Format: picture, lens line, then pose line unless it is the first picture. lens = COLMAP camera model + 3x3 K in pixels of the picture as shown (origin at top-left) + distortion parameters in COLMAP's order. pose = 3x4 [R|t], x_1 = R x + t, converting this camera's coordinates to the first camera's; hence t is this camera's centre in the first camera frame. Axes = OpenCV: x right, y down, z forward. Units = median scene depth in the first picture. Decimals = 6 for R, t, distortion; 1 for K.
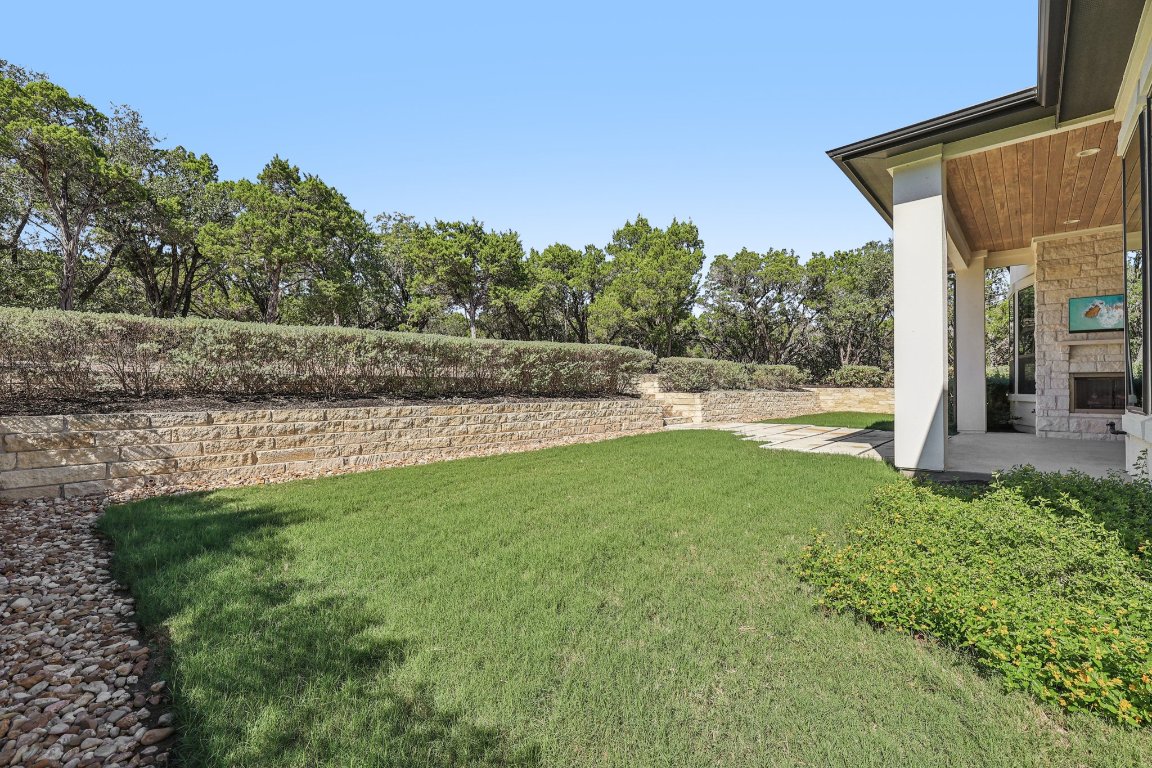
lens RADIAL K [[486.6, 0, 576.0], [0, 486.6, 384.6], [0, 0, 1]] dist [0.000795, -0.001330]
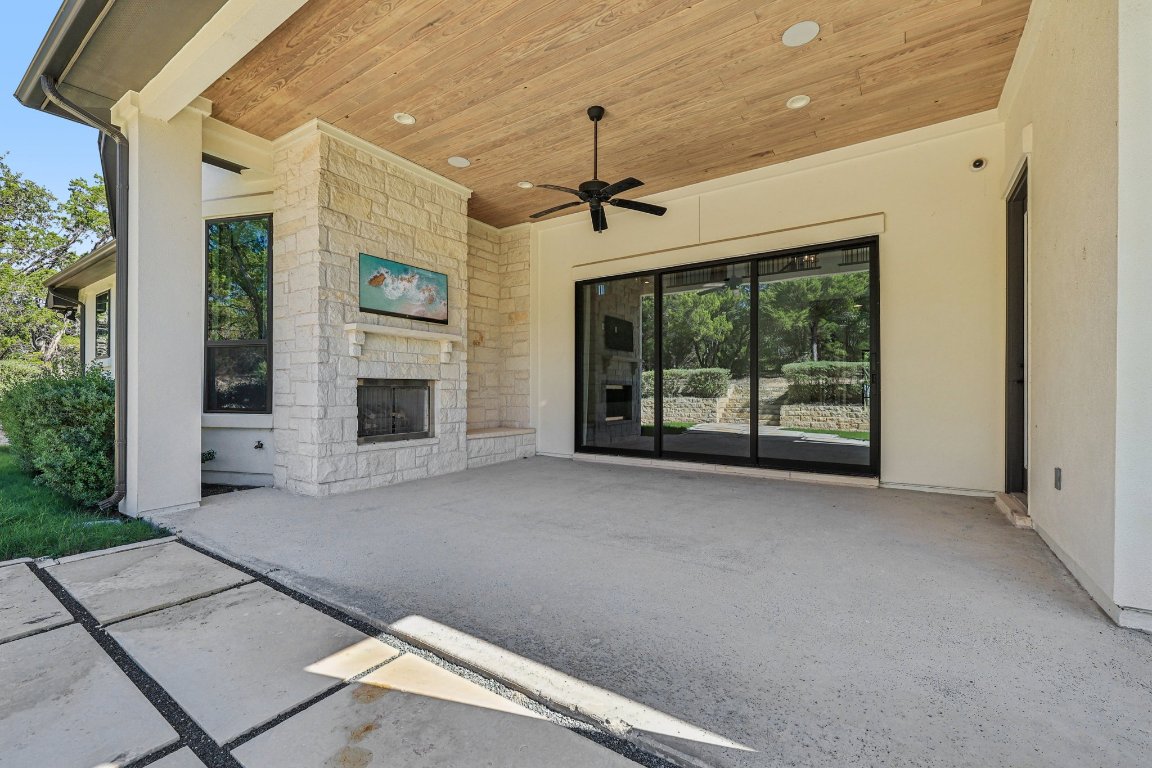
lens RADIAL K [[486.6, 0, 575.9], [0, 486.6, 385.9], [0, 0, 1]] dist [0.000795, -0.001330]
pose [[-0.153506, 0.003467, 0.988142, 0.391607], [-0.008572, 0.999952, -0.004840, -0.014220], [-0.988111, -0.009213, -0.153469, 0.832353]]
